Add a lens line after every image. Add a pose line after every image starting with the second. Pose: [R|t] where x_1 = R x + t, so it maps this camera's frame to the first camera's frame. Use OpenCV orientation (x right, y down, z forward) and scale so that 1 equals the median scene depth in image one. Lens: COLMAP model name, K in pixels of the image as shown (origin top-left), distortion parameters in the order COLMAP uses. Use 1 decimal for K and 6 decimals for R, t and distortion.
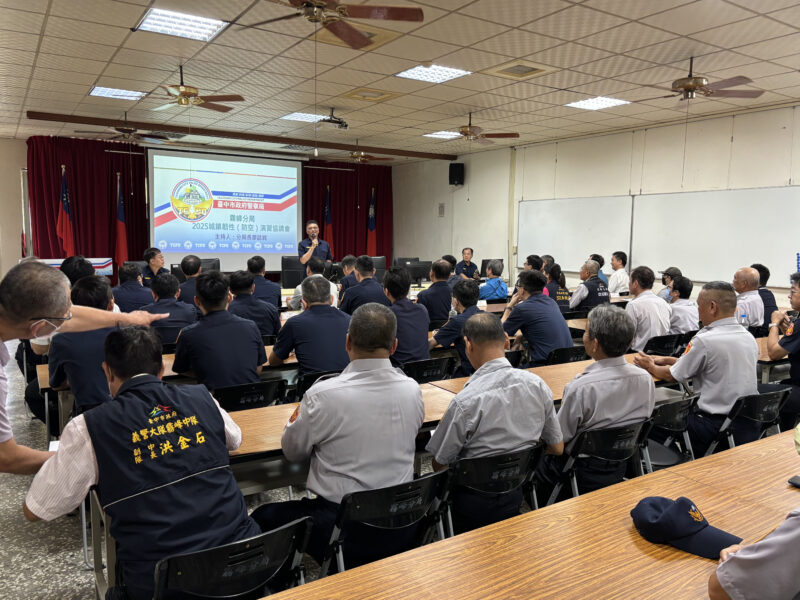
lens RADIAL K [[626.6, 0, 400.0], [0, 626.6, 300.0], [0, 0, 1]] dist [-0.000843, -0.011902]
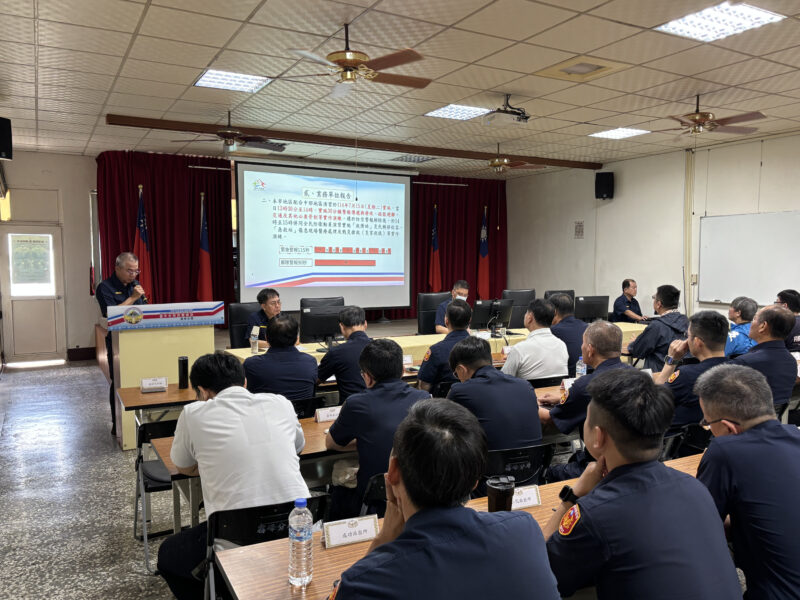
lens RADIAL K [[639.1, 0, 385.3], [0, 639.1, 299.2], [0, 0, 1]] dist [0.023515, -0.013409]
pose [[0.996638, -0.009721, -0.081353, -0.177354], [0.006308, 0.999094, -0.042097, -0.030804], [0.081688, 0.041442, 0.995796, 0.221945]]
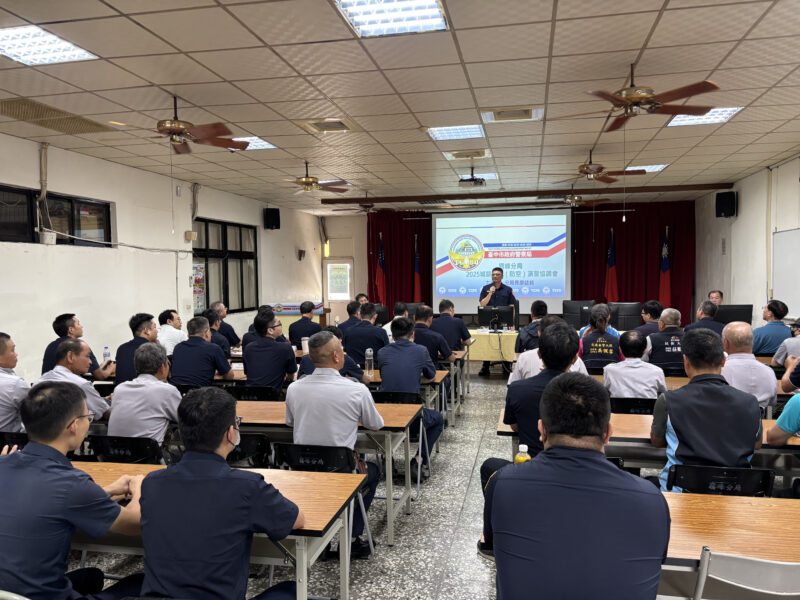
lens RADIAL K [[596.7, 0, 406.5], [0, 596.7, 303.4], [0, 0, 1]] dist [0.198582, -0.431752]
pose [[0.709683, 0.007218, -0.704484, 0.515296], [-0.048590, 0.998068, -0.038724, -0.018394], [0.702843, 0.061713, 0.708663, 0.162915]]
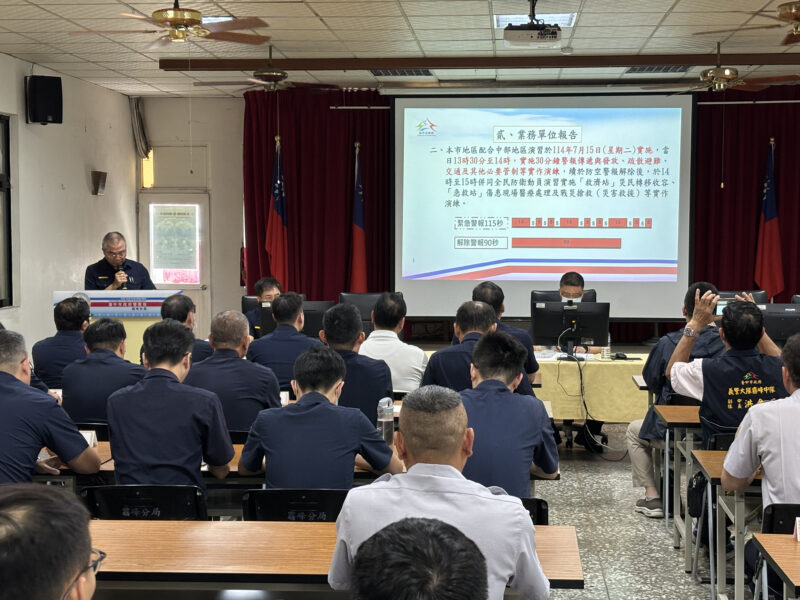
lens RADIAL K [[1289.4, 0, 400.0], [0, 1289.4, 300.0], [0, 0, 1]] dist [0.337078, -1.491661]
pose [[0.786397, 0.016645, -0.617498, 0.428598], [-0.050868, 0.997987, -0.037880, -0.016281], [0.615624, 0.061200, 0.785660, 0.103629]]
